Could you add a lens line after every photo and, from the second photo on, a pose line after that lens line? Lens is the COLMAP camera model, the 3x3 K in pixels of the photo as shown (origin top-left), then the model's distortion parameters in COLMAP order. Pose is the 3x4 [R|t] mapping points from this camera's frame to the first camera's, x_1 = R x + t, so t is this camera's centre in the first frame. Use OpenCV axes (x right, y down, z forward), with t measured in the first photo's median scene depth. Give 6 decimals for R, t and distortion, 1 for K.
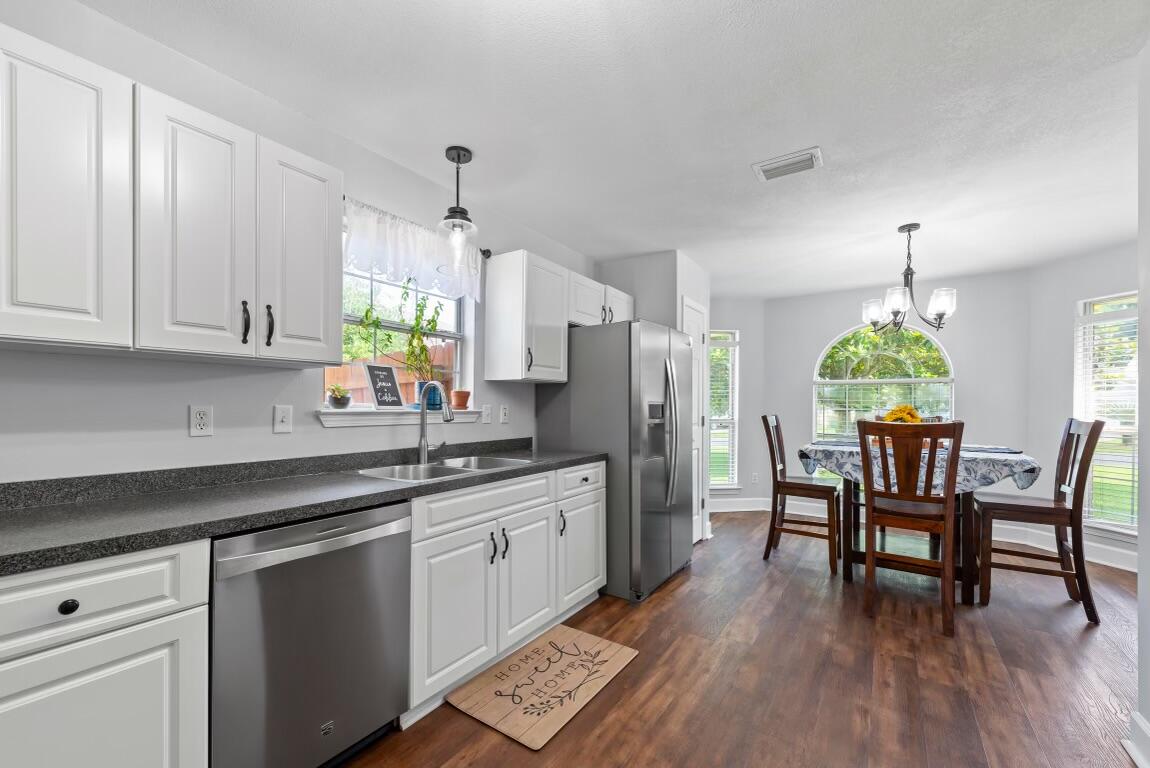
lens RADIAL K [[466.1, 0, 556.1], [0, 466.1, 402.7], [0, 0, 1]] dist [0.011112, -0.001830]
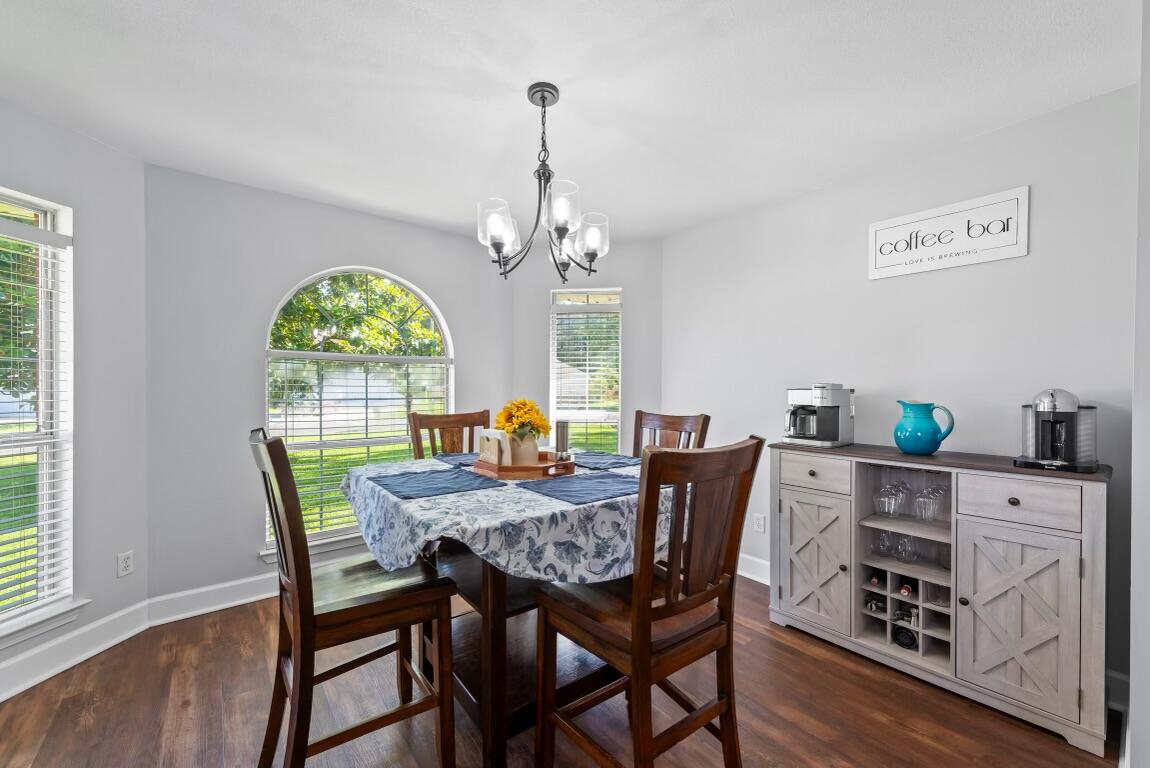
lens RADIAL K [[466.1, 0, 577.0], [0, 466.1, 390.4], [0, 0, 1]] dist [0.011112, -0.001830]
pose [[0.272411, -0.005137, 0.962167, 0.221931], [0.005582, 0.999977, 0.003759, -0.011027], [-0.962165, 0.004347, 0.272434, 0.851948]]
